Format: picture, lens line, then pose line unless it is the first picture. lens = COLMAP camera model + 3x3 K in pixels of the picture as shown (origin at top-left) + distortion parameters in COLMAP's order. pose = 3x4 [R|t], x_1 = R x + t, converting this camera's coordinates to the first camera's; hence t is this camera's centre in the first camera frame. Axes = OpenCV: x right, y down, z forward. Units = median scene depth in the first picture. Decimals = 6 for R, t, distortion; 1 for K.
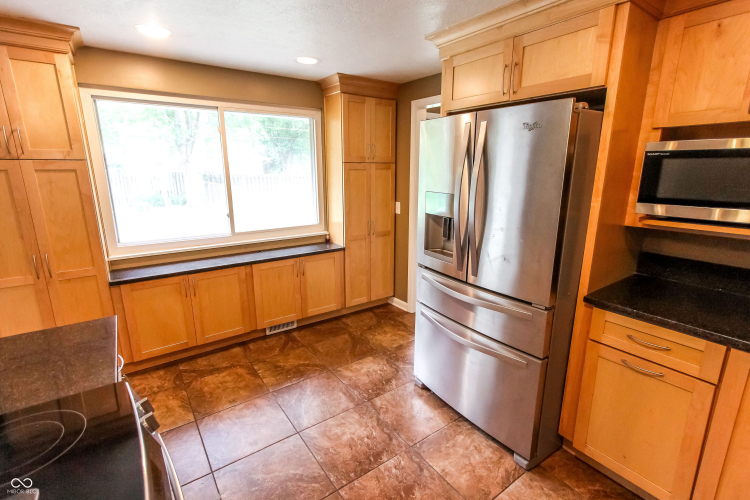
lens RADIAL K [[360.8, 0, 375.0], [0, 360.8, 250.0], [0, 0, 1]] dist [0.002523, 0.000295]
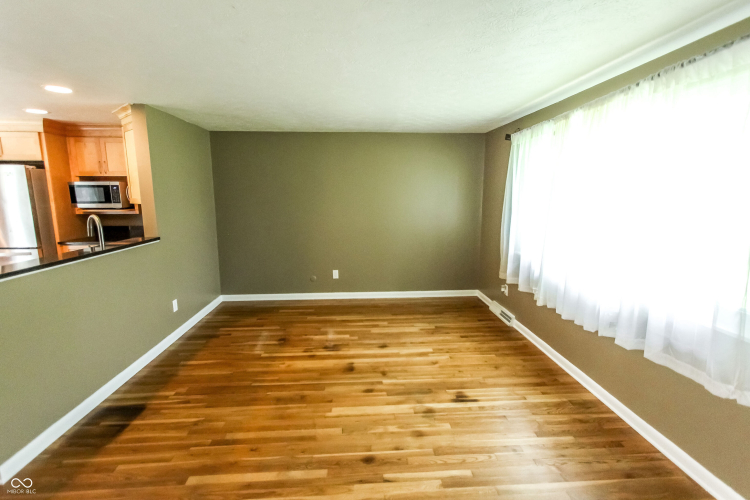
lens RADIAL K [[360.8, 0, 375.0], [0, 360.8, 250.0], [0, 0, 1]] dist [0.002523, 0.000295]
pose [[0.526601, -0.136965, 0.839007, -0.173757], [0.193190, 0.980394, 0.038791, 0.246116], [-0.827870, 0.141660, 0.542736, -1.038880]]
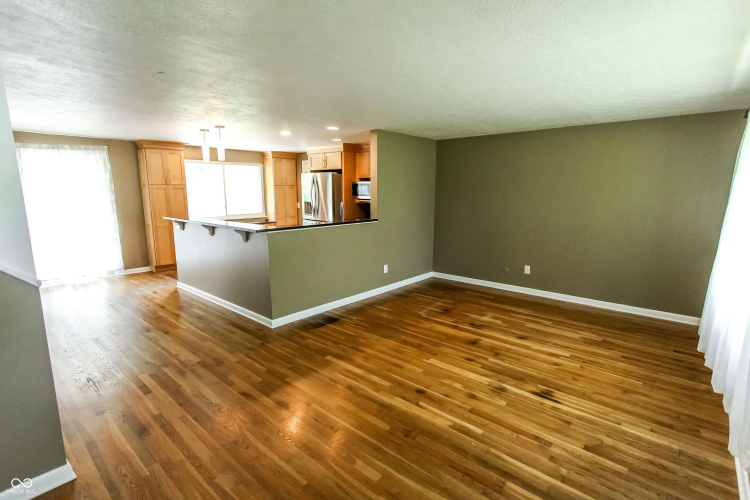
lens RADIAL K [[360.8, 0, 375.0], [0, 360.8, 250.0], [0, 0, 1]] dist [0.002523, 0.000295]
pose [[0.973059, -0.037455, 0.227493, 0.004396], [0.050635, 0.997343, -0.052379, 0.332851], [-0.224927, 0.062487, 0.972370, -1.408459]]
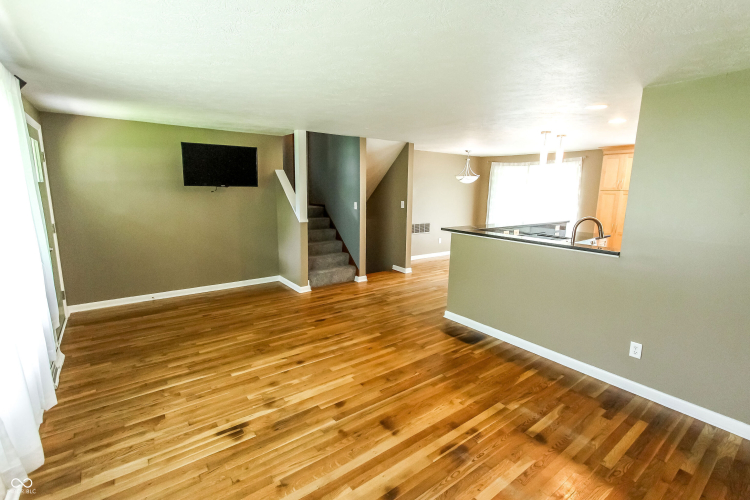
lens RADIAL K [[347.1, 0, 378.5], [0, 347.1, 250.9], [0, 0, 1]] dist [0.000778, 0.000237]
pose [[0.039336, 0.178908, -0.983079, 1.079366], [-0.239513, 0.956847, 0.164551, 0.135397], [0.970096, 0.228987, 0.080489, -0.611886]]
